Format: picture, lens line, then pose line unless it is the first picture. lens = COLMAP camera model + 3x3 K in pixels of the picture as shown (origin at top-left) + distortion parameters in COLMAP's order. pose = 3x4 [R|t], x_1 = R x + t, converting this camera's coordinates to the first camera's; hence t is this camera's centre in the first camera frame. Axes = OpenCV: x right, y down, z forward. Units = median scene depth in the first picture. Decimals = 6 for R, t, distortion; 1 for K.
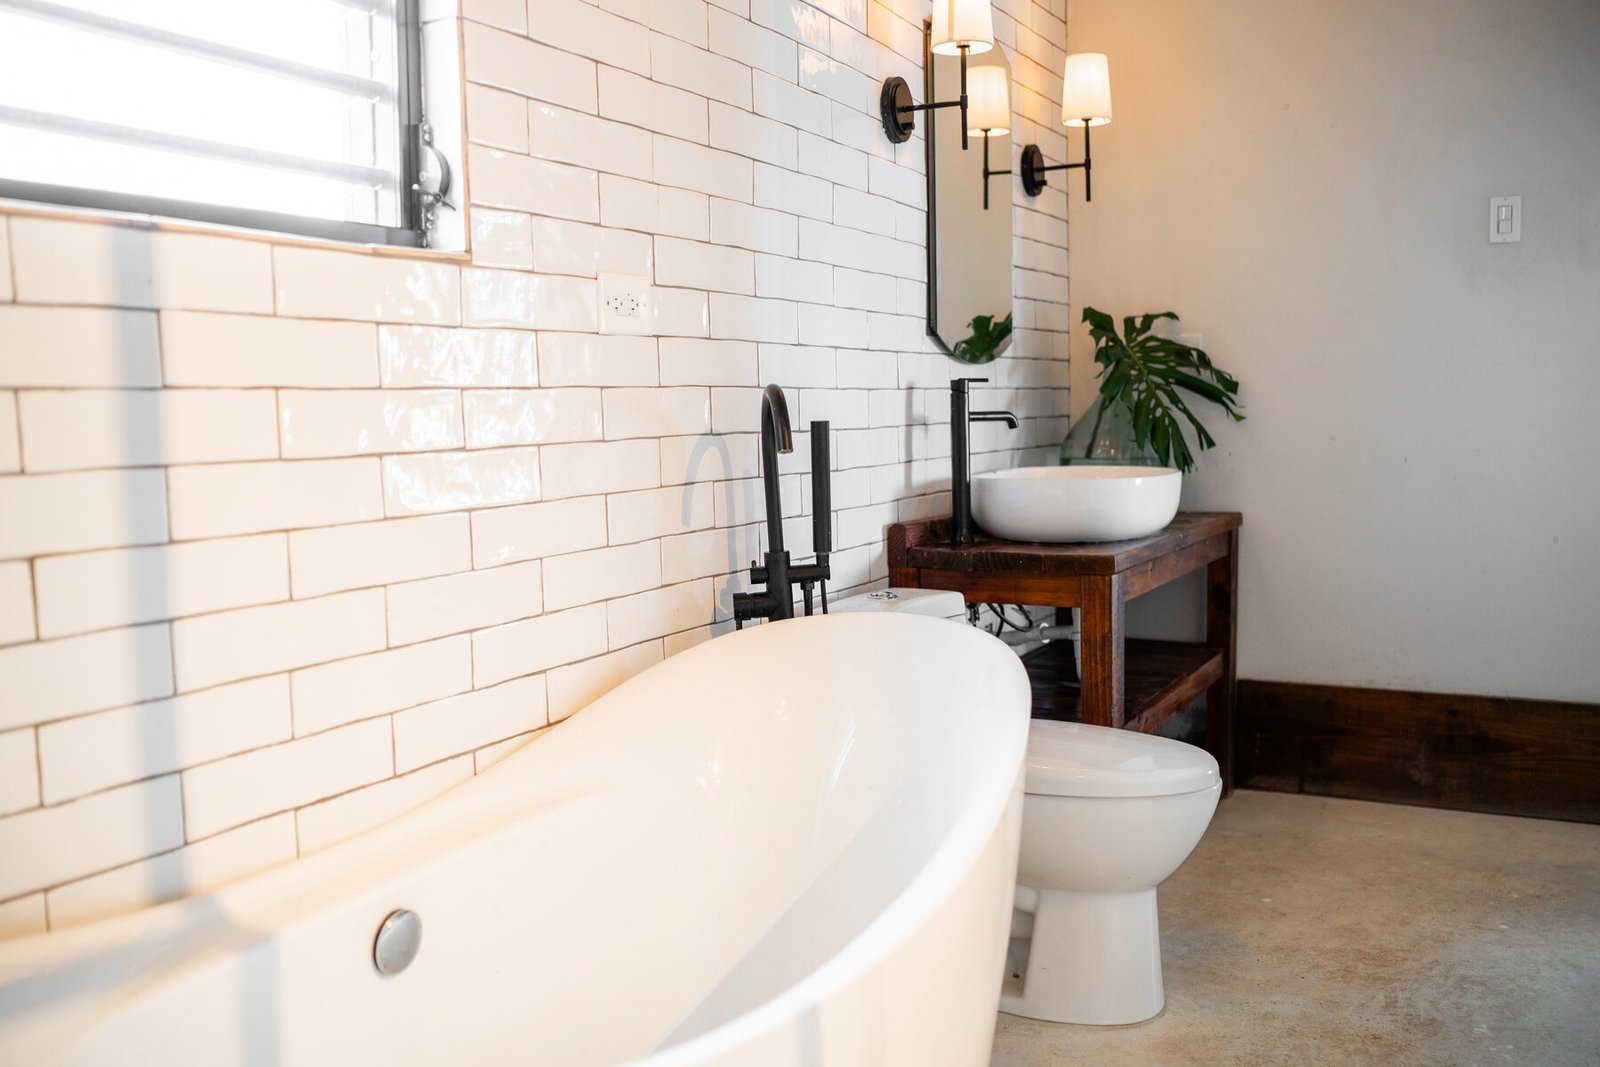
lens RADIAL K [[1466.1, 0, 800.0], [0, 1466.1, 533.5], [0, 0, 1]] dist [-0.021297, 0.003654]
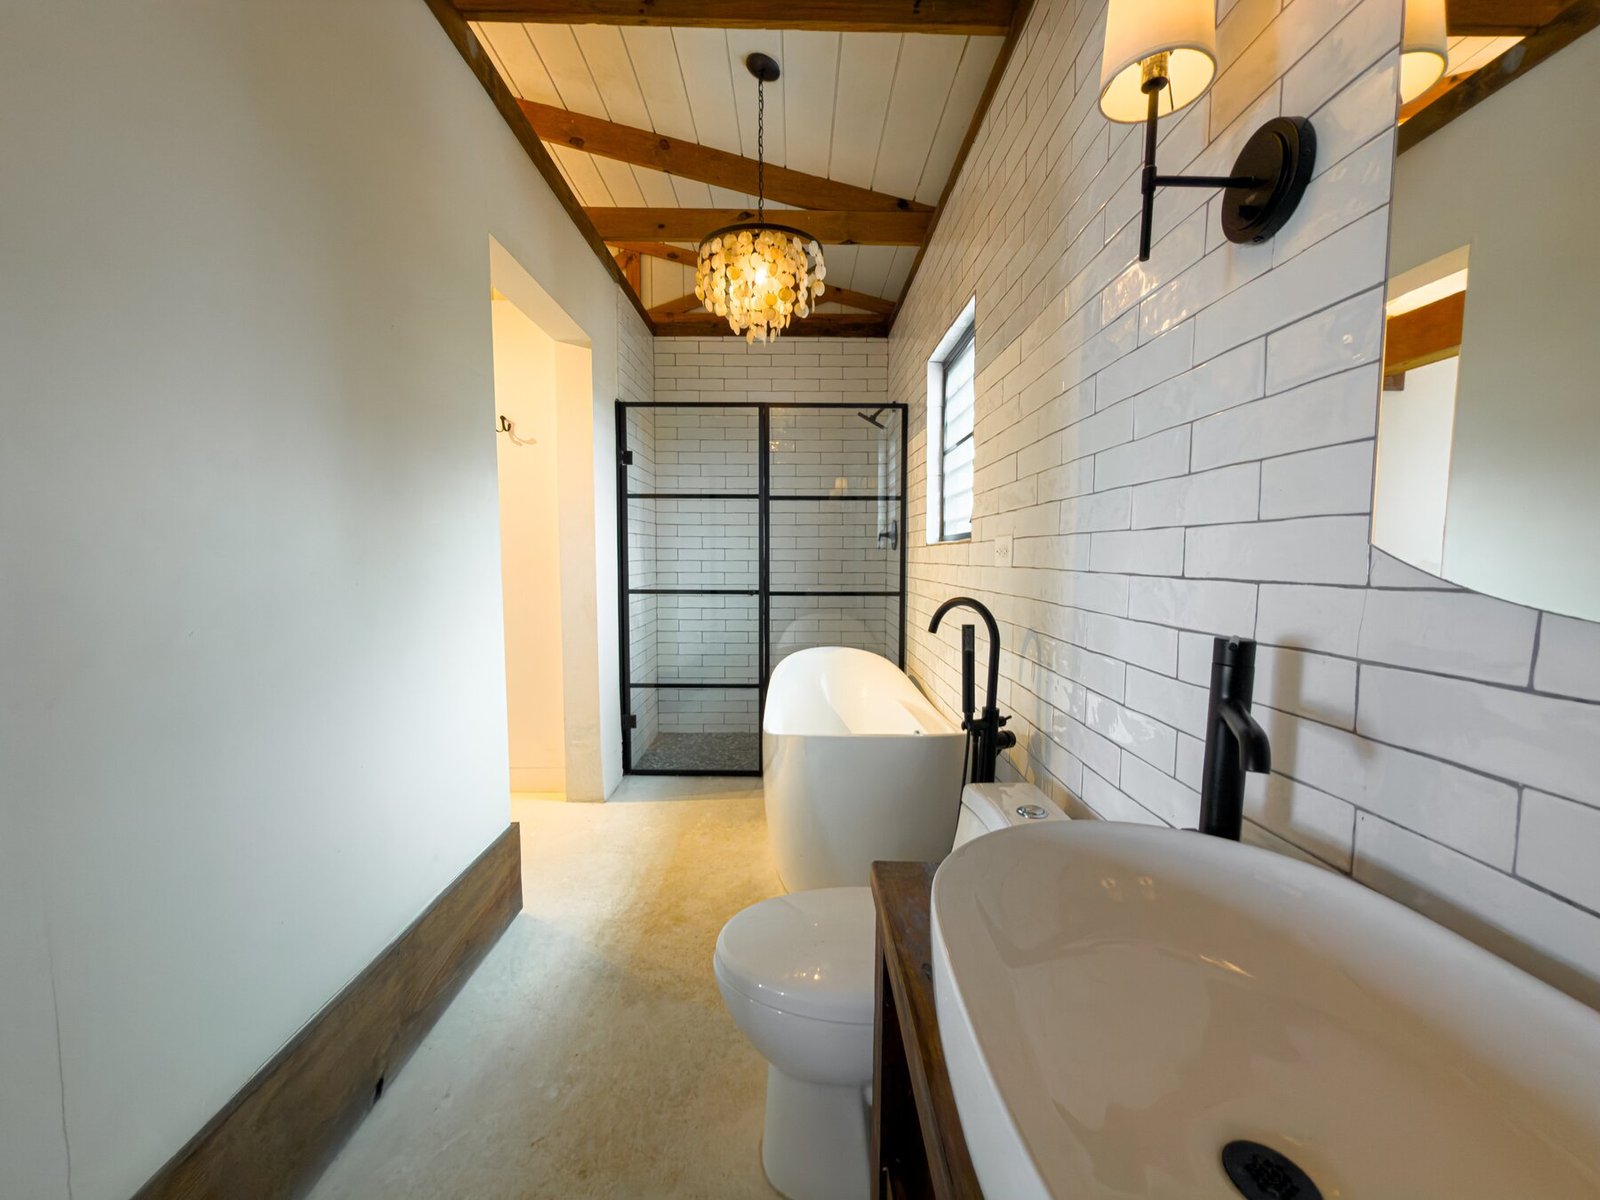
lens RADIAL K [[635.9, 0, 800.0], [0, 635.9, 600.0], [0, 0, 1]] dist [0.000656, 0.000223]
pose [[-0.886411, 0.043620, -0.460838, 0.423490], [-0.031619, 0.987519, 0.154290, -0.179009], [0.461817, 0.151336, -0.873969, 1.354958]]
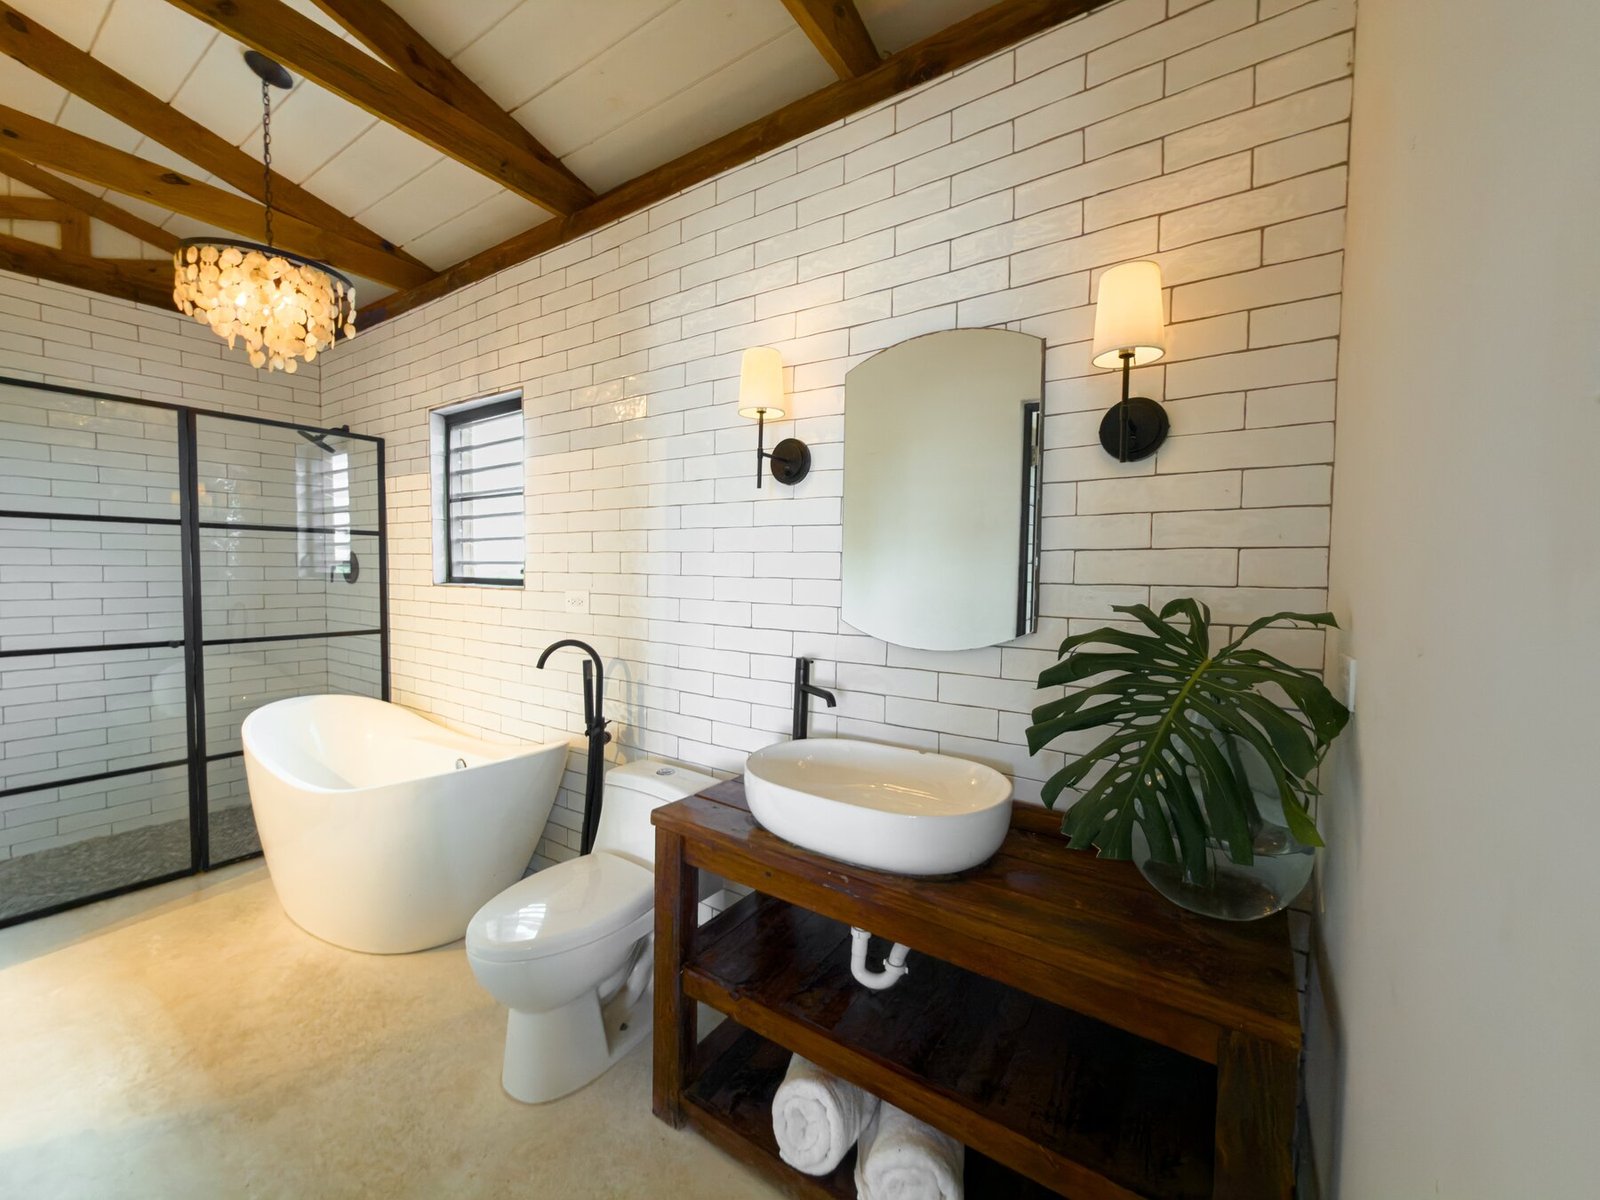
lens RADIAL K [[635.9, 0, 800.0], [0, 635.9, 600.0], [0, 0, 1]] dist [0.000656, 0.000223]
pose [[-0.120235, 0.060077, -0.990926, 0.793265], [-0.100997, 0.992248, 0.072412, -0.235011], [0.987595, 0.108787, -0.113235, 1.271273]]
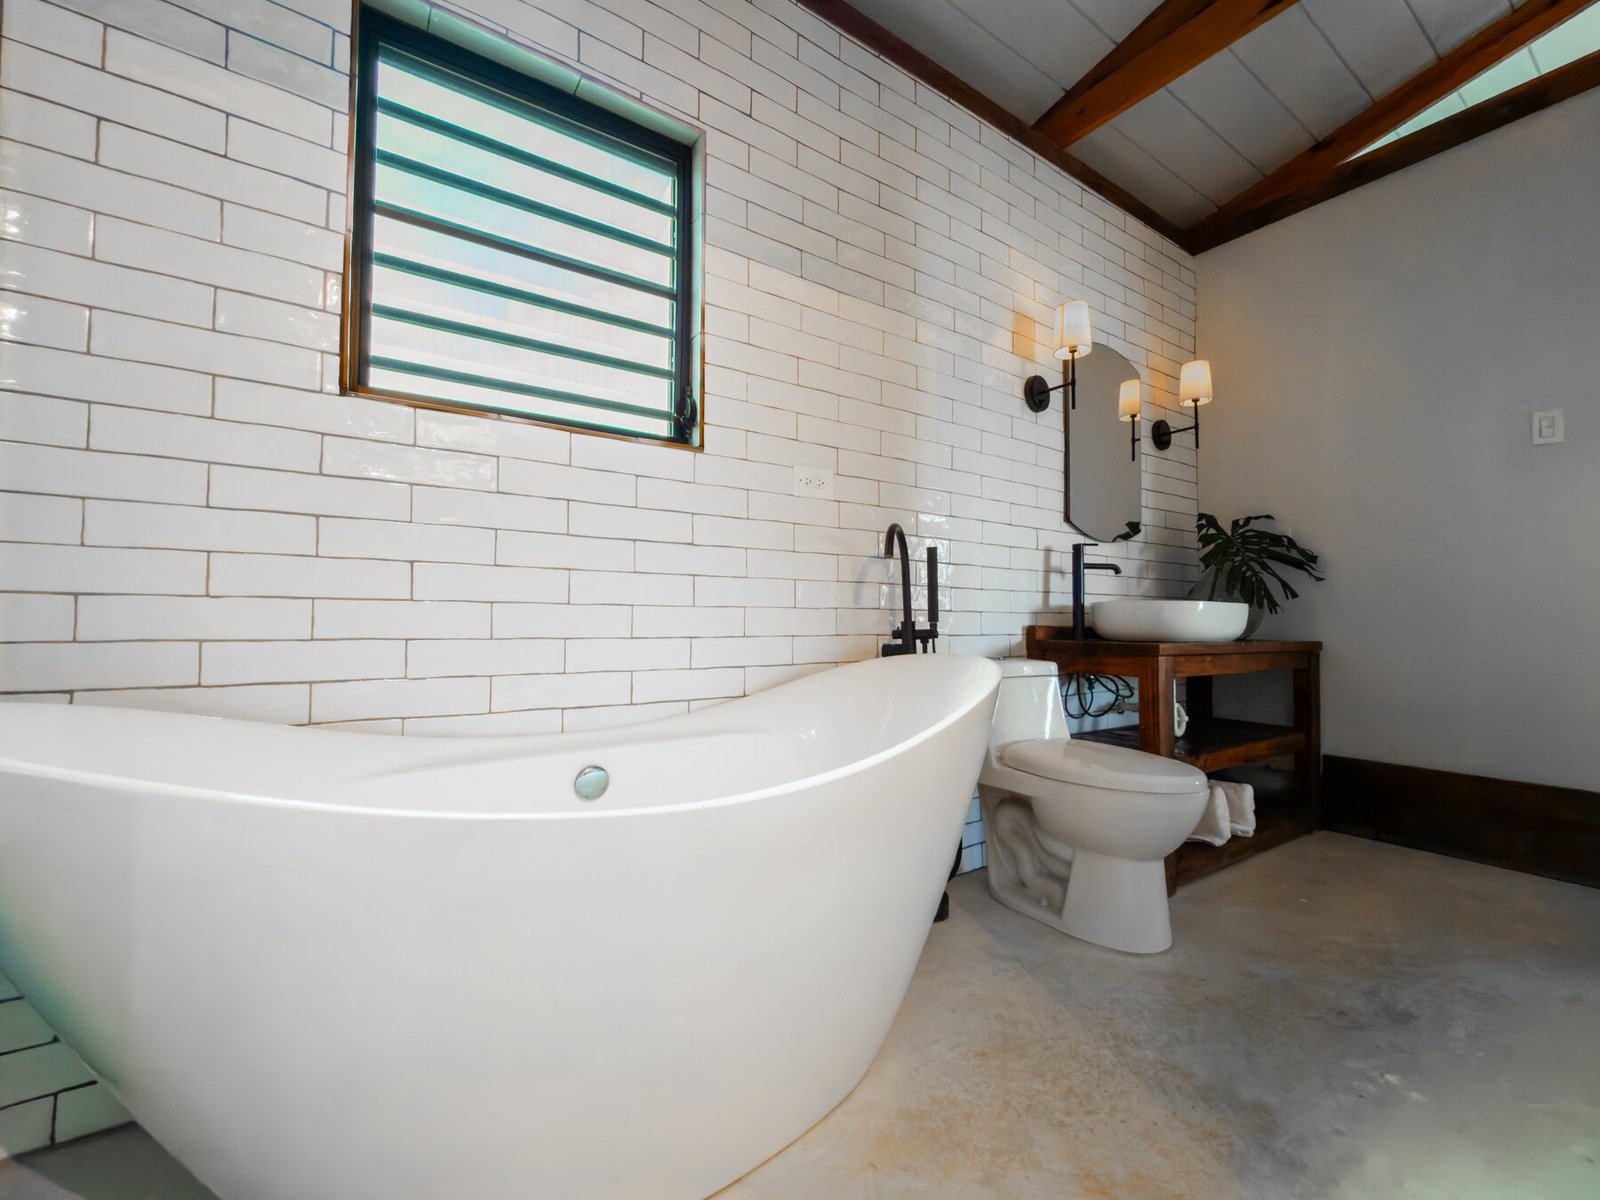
lens RADIAL K [[672.6, 0, 800.0], [0, 672.6, 600.0], [0, 0, 1]] dist [-0.000831, -0.000344]
pose [[0.880964, 0.007527, -0.473123, 0.234402], [-0.063004, 0.992836, -0.101520, 0.071598], [0.468969, 0.119244, 0.875128, 0.205709]]
